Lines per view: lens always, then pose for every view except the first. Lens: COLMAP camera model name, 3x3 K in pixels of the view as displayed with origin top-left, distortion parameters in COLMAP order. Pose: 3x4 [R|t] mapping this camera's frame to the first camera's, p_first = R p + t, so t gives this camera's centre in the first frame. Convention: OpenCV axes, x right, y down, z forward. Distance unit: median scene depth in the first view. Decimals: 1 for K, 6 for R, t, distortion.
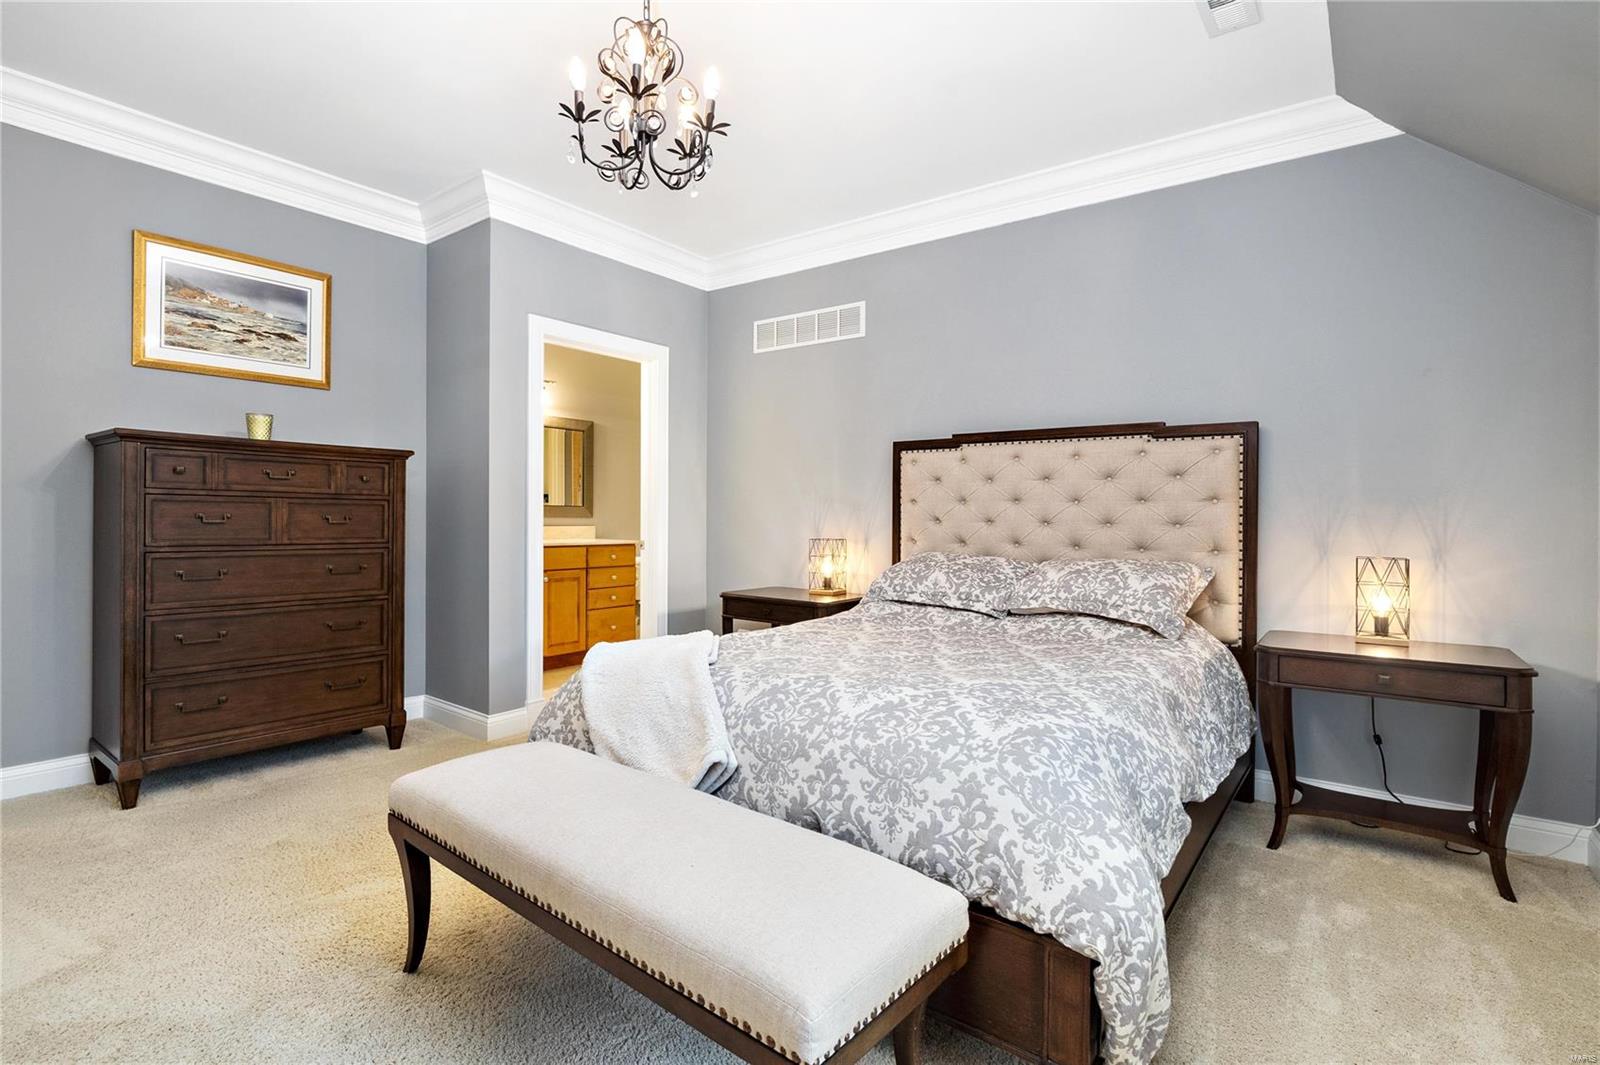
lens RADIAL K [[766.6, 0, 799.4], [0, 766.6, 523.1], [0, 0, 1]] dist [-0.002073, -0.000190]
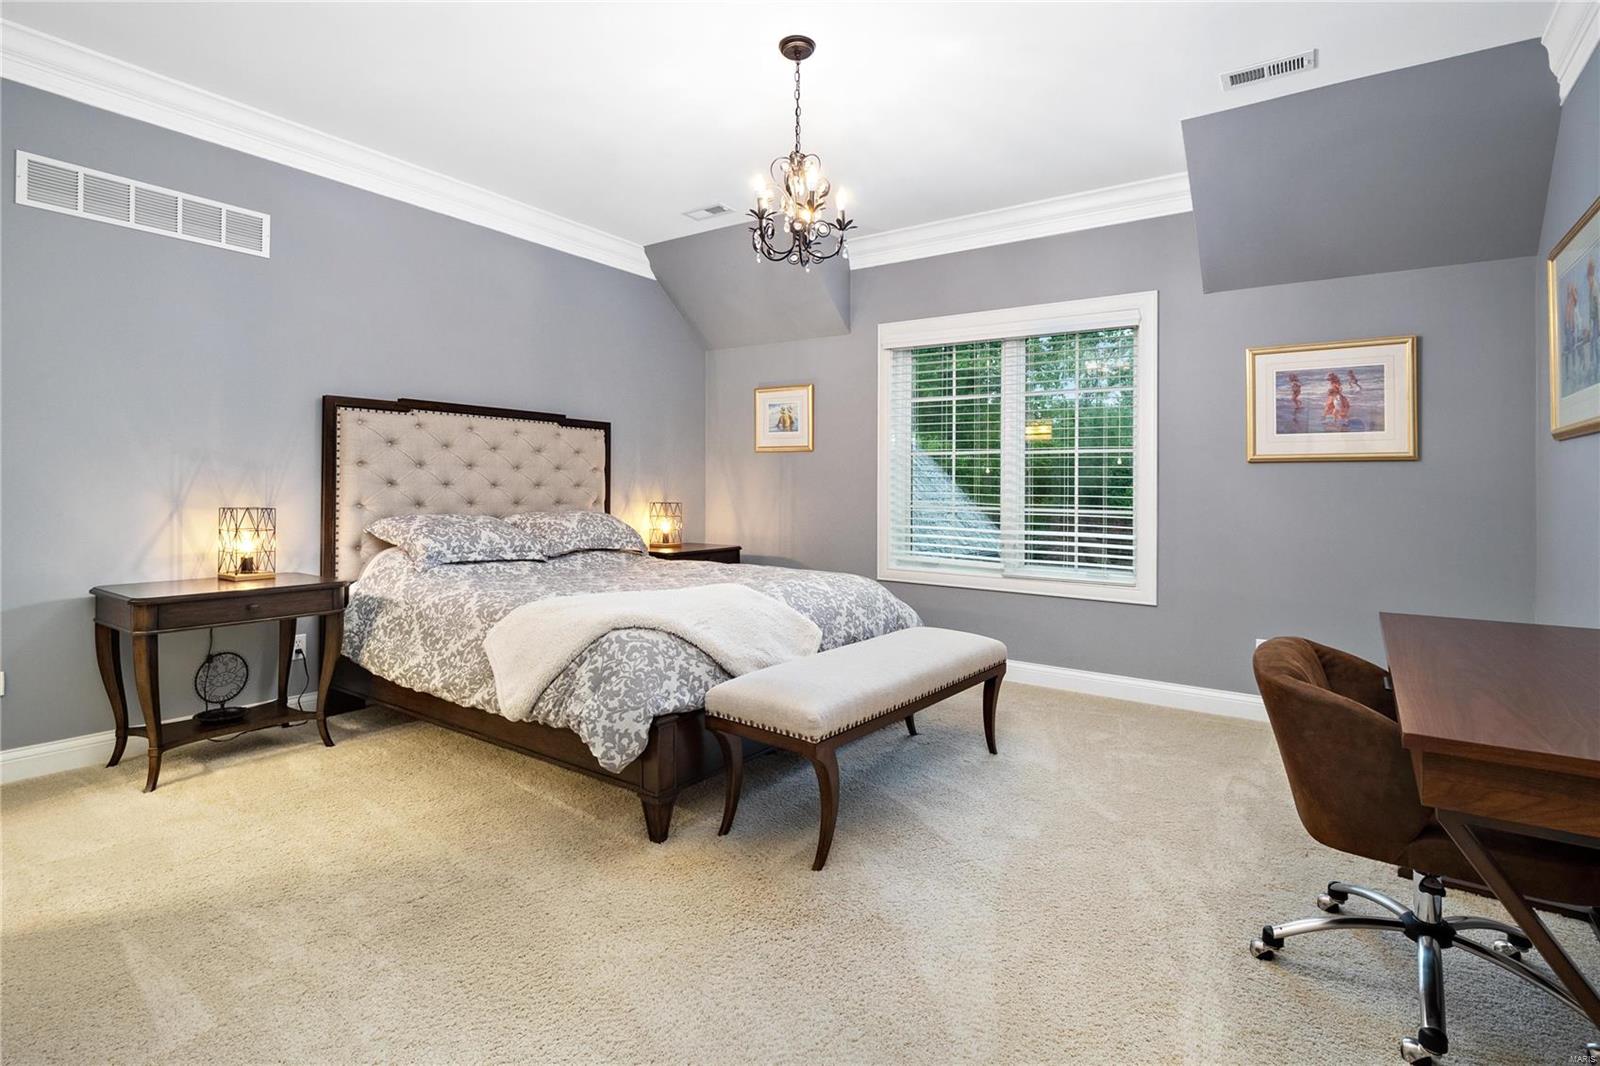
lens RADIAL K [[770.8, 0, 801.1], [0, 770.8, 476.1], [0, 0, 1]] dist [-0.001913, -0.000335]
pose [[-0.036515, -0.004832, 0.999321, -0.934362], [-0.010455, 0.999935, 0.004452, -0.025696], [-0.999278, -0.010286, -0.036564, 0.566646]]
